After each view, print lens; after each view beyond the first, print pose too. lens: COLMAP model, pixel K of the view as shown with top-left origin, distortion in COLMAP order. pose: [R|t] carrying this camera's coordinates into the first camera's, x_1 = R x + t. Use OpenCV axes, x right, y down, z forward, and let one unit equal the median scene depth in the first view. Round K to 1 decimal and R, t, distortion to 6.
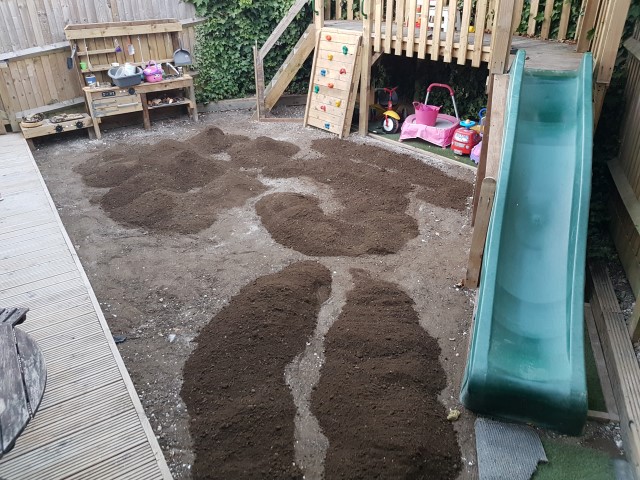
lens RADIAL K [[504.4, 0, 321.6], [0, 504.4, 221.7], [0, 0, 1]] dist [-0.000707, 0.004505]
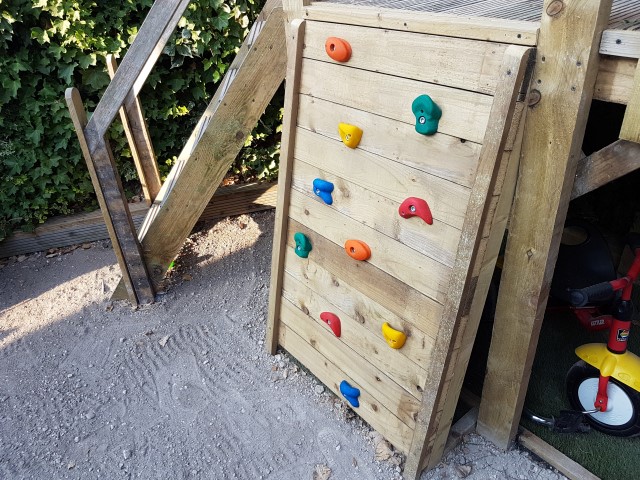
lens RADIAL K [[507.9, 0, 333.4], [0, 507.9, 238.5], [0, 0, 1]] dist [-0.034073, -0.003088]
pose [[0.998130, -0.059477, 0.014093, 0.002924], [0.058092, 0.994779, 0.083909, -0.310822], [-0.019010, -0.082933, 0.996374, 0.795457]]
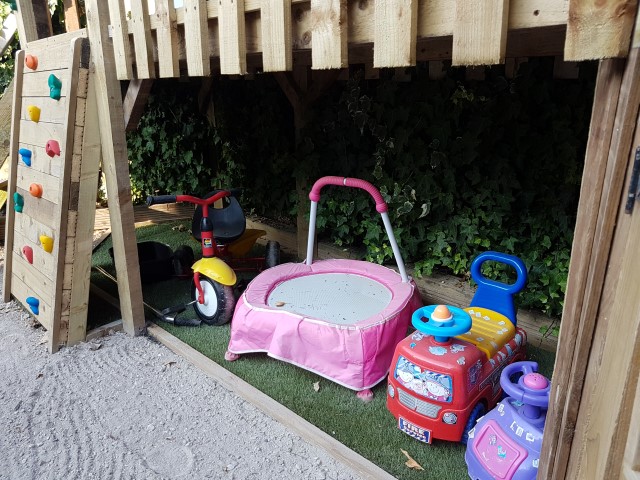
lens RADIAL K [[524.8, 0, 320.0], [0, 524.8, 240.0], [0, 0, 1]] dist [0.000874, -0.001664]
pose [[0.995055, -0.037498, 0.091971, 0.184704], [0.051785, 0.986041, -0.158248, -0.177895], [-0.084753, 0.162228, 0.983107, 0.663867]]
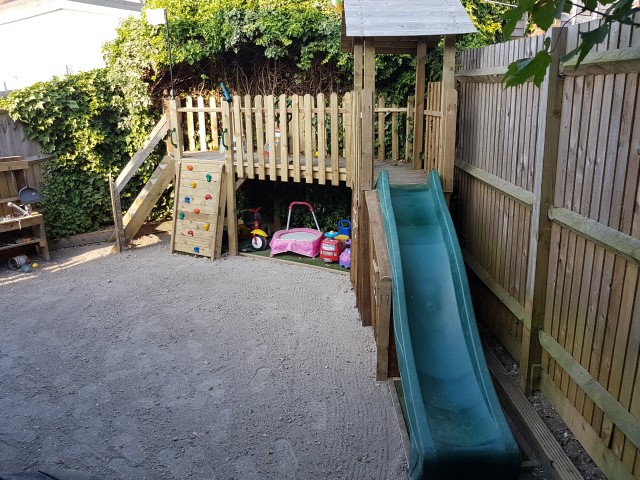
lens RADIAL K [[504.4, 0, 321.6], [0, 504.4, 221.7], [0, 0, 1]] dist [-0.000707, 0.004505]
pose [[0.940320, -0.087287, 0.328906, -0.087250], [0.160240, 0.966253, -0.201686, 0.000287], [-0.300201, 0.242354, 0.922575, -0.026422]]
